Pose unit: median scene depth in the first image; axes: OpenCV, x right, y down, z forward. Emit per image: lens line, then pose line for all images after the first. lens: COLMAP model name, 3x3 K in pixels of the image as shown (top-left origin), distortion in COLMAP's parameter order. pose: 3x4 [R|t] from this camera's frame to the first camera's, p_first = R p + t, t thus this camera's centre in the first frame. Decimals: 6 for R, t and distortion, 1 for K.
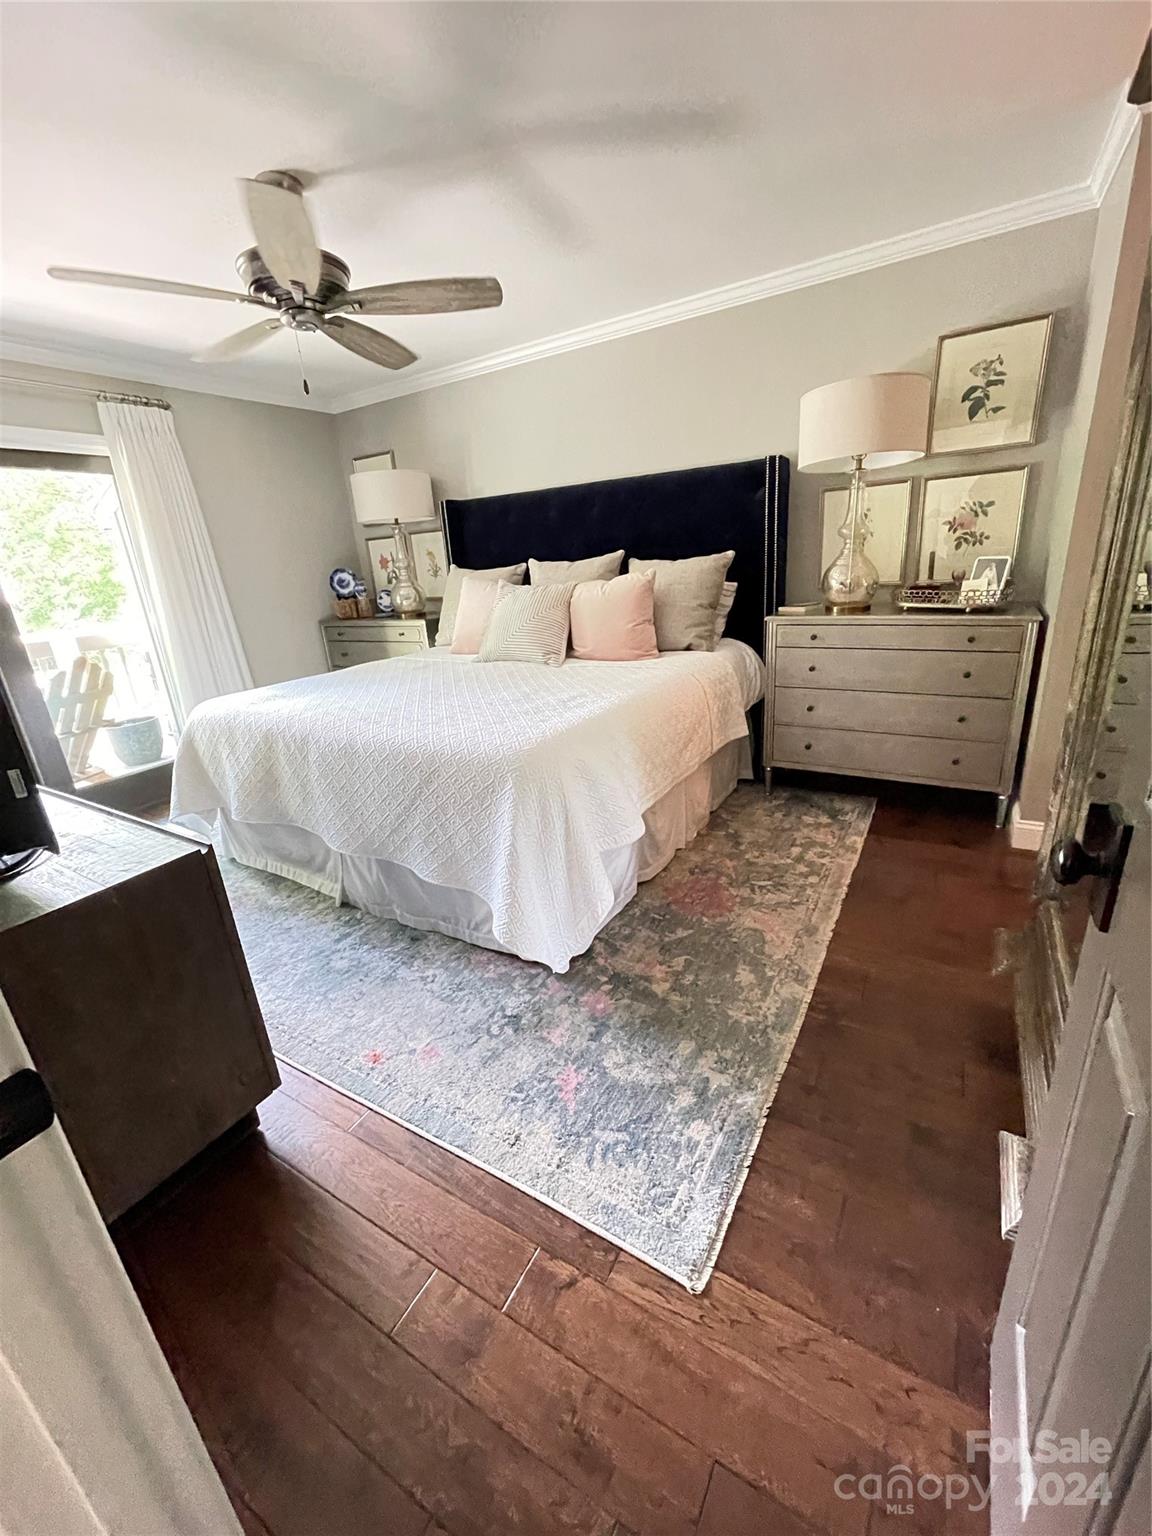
lens RADIAL K [[616.6, 0, 564.3], [0, 616.6, 760.3], [0, 0, 1]] dist [-0.002145, 0.002591]
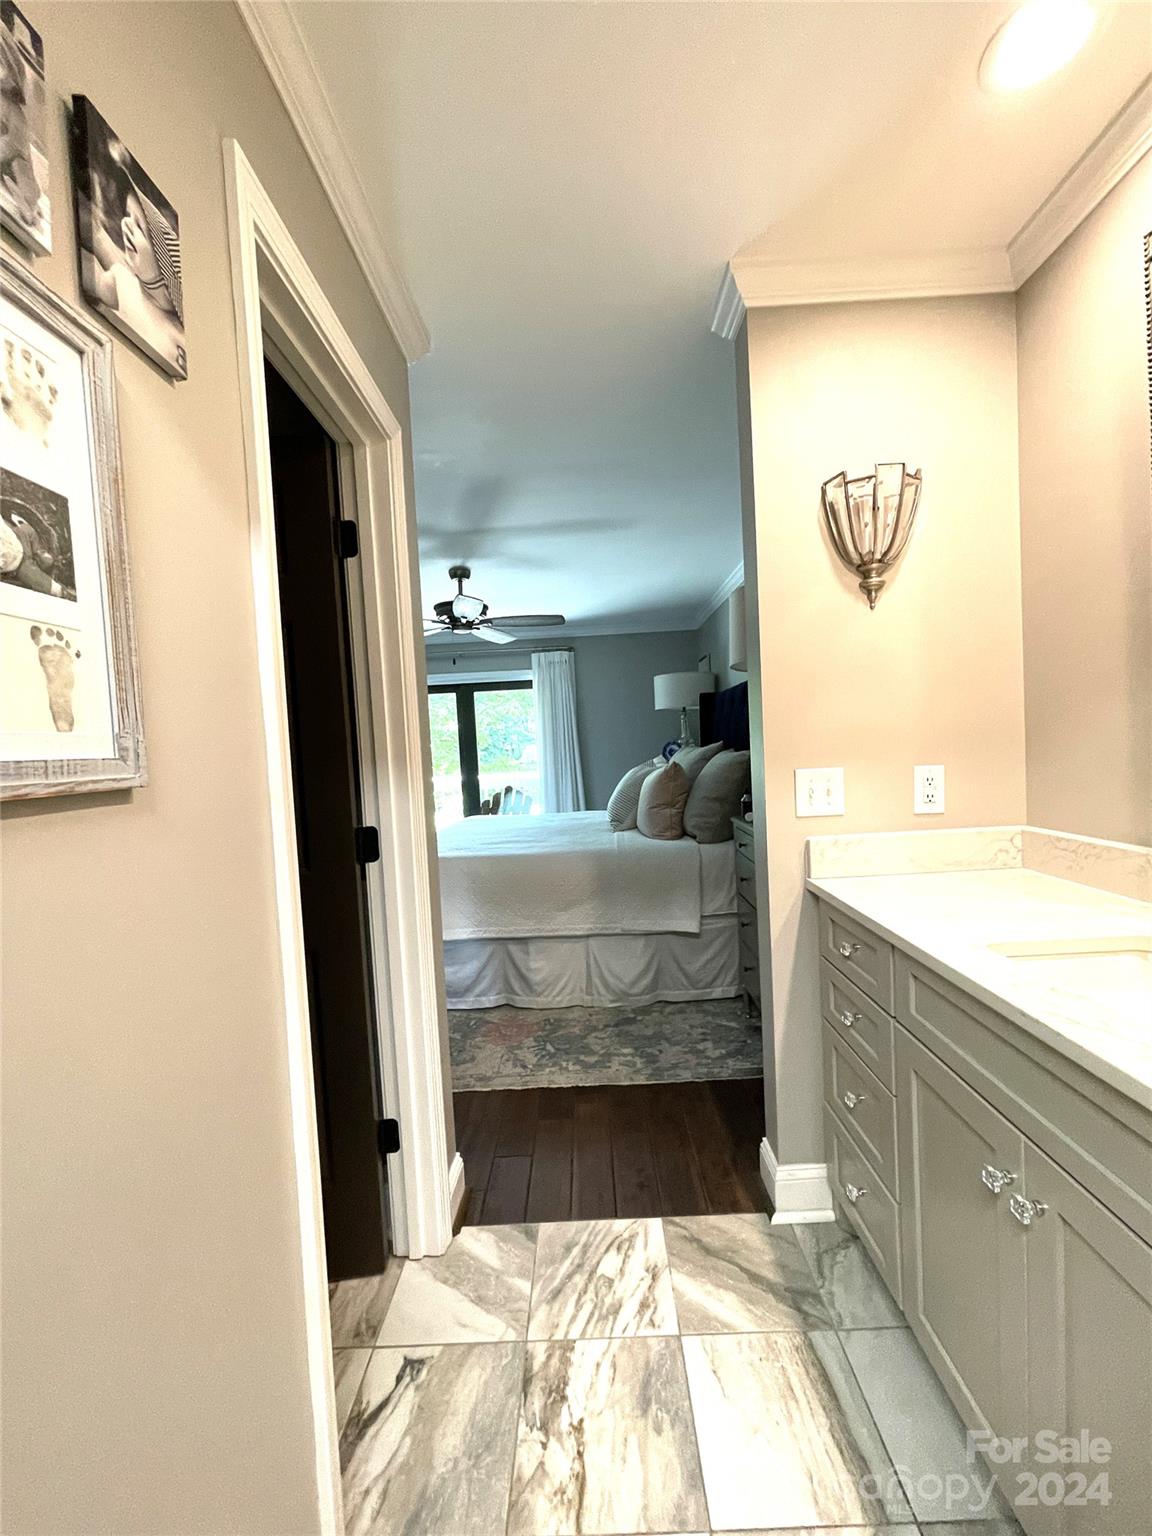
lens RADIAL K [[616.6, 0, 576.4], [0, 616.6, 768.2], [0, 0, 1]] dist [-0.002145, 0.002591]
pose [[0.515753, 0.076674, -0.853299, 1.196332], [-0.264517, 0.961578, -0.073476, -0.201782], [0.814880, 0.263607, 0.516218, 0.333678]]
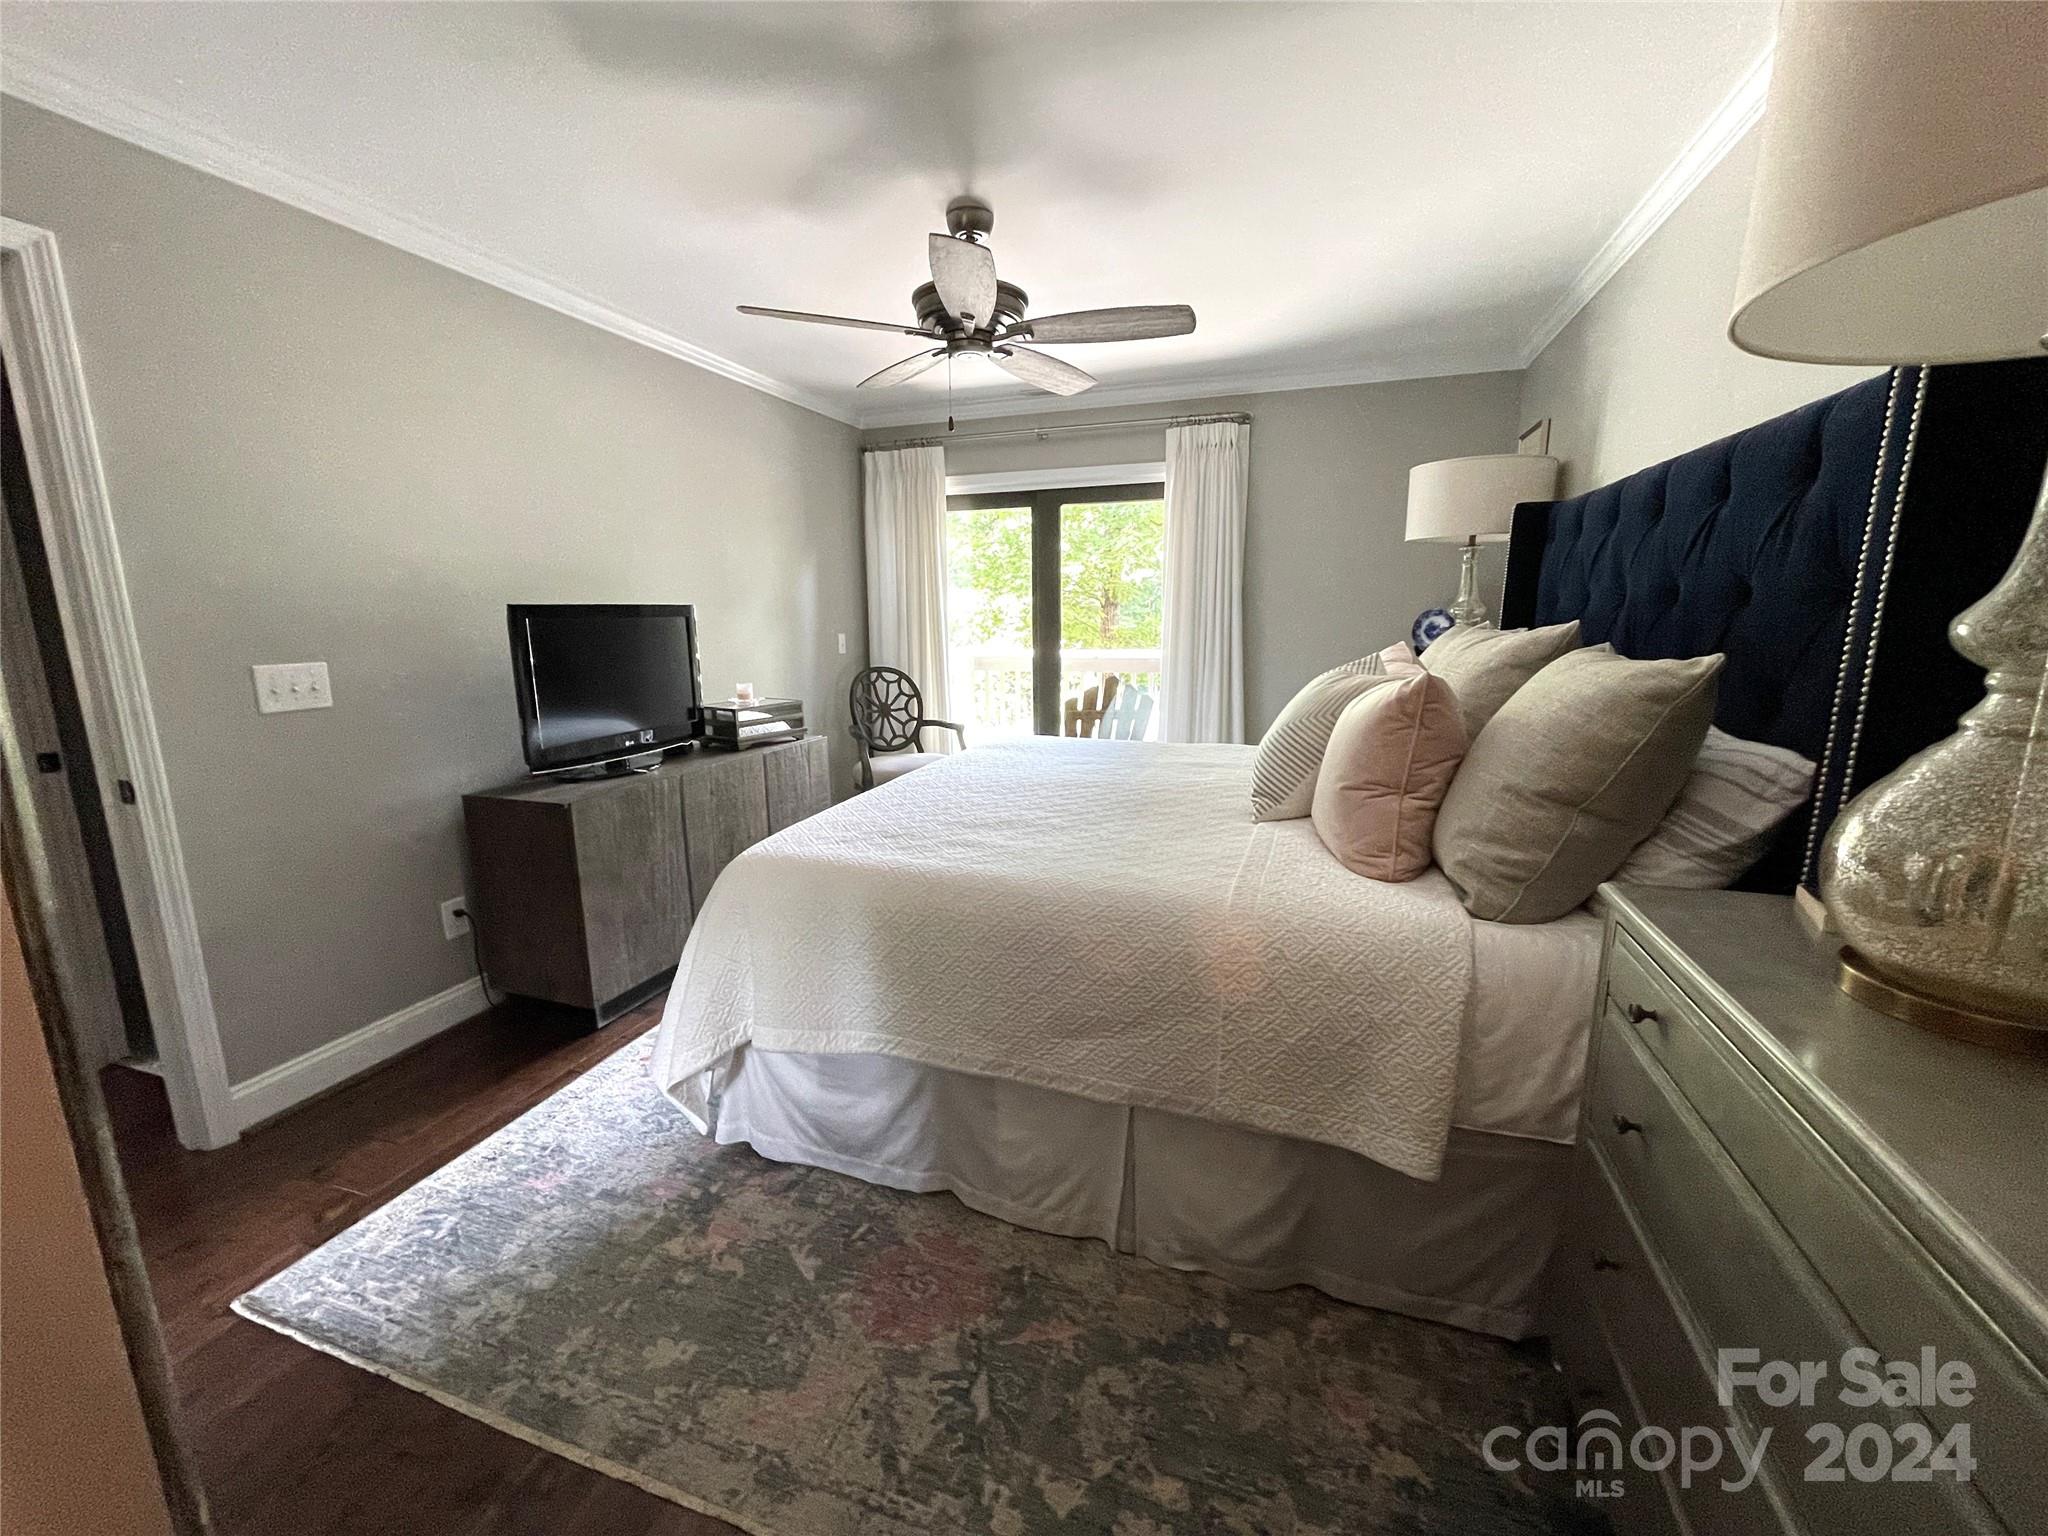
lens RADIAL K [[822.1, 0, 1015.9], [0, 822.1, 771.2], [0, 0, 1]] dist [-0.002145, 0.002591]
pose [[0.223777, 0.257202, -0.940091, 0.729785], [-0.318747, 0.930824, 0.178793, -0.308786], [0.921045, 0.259642, 0.290279, 0.717318]]
